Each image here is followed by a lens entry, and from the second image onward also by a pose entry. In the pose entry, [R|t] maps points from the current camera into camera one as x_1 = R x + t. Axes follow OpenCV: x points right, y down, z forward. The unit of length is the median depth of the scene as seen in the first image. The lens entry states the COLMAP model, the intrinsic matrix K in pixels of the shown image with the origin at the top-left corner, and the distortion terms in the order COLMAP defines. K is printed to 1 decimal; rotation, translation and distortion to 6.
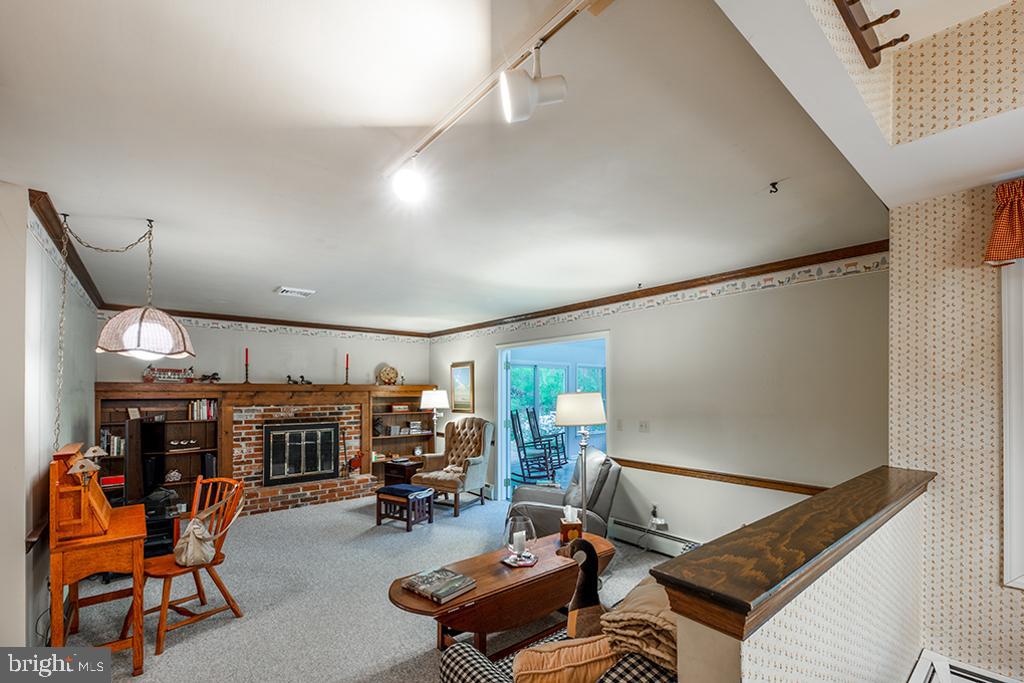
lens RADIAL K [[444.0, 0, 517.6], [0, 444.0, 385.6], [0, 0, 1]] dist [-0.001121, -0.000353]
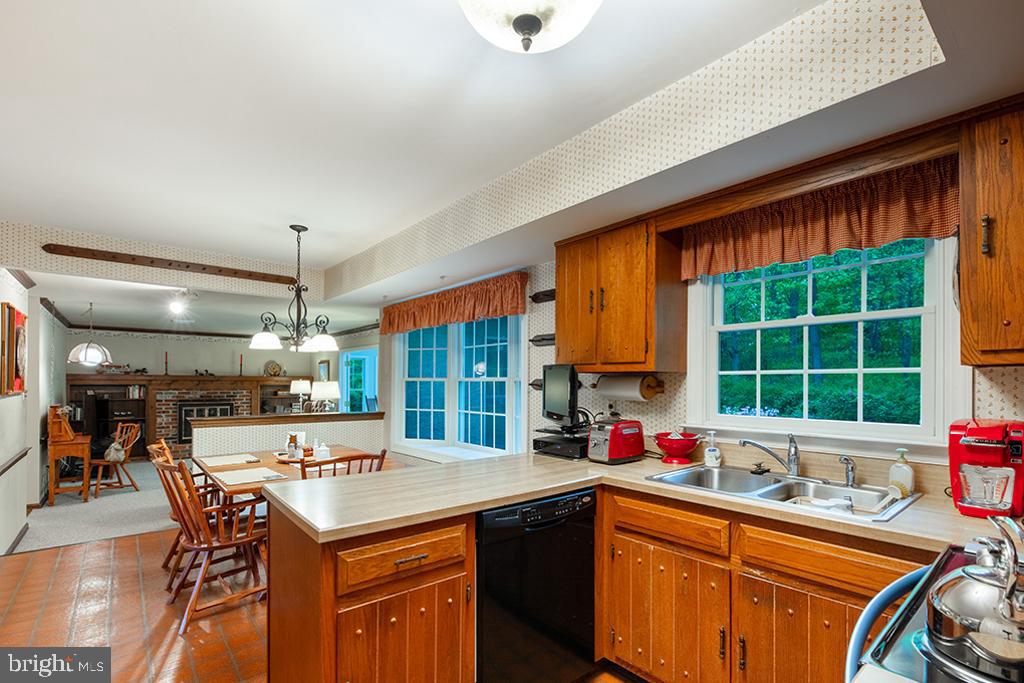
lens RADIAL K [[470.6, 0, 505.0], [0, 470.6, 383.4], [0, 0, 1]] dist [-0.002413, 0.000470]
pose [[0.999950, 0.006350, -0.007685, 0.547565], [-0.006245, 0.999888, 0.013568, -0.005503], [0.007770, -0.013519, 0.999878, -0.581143]]
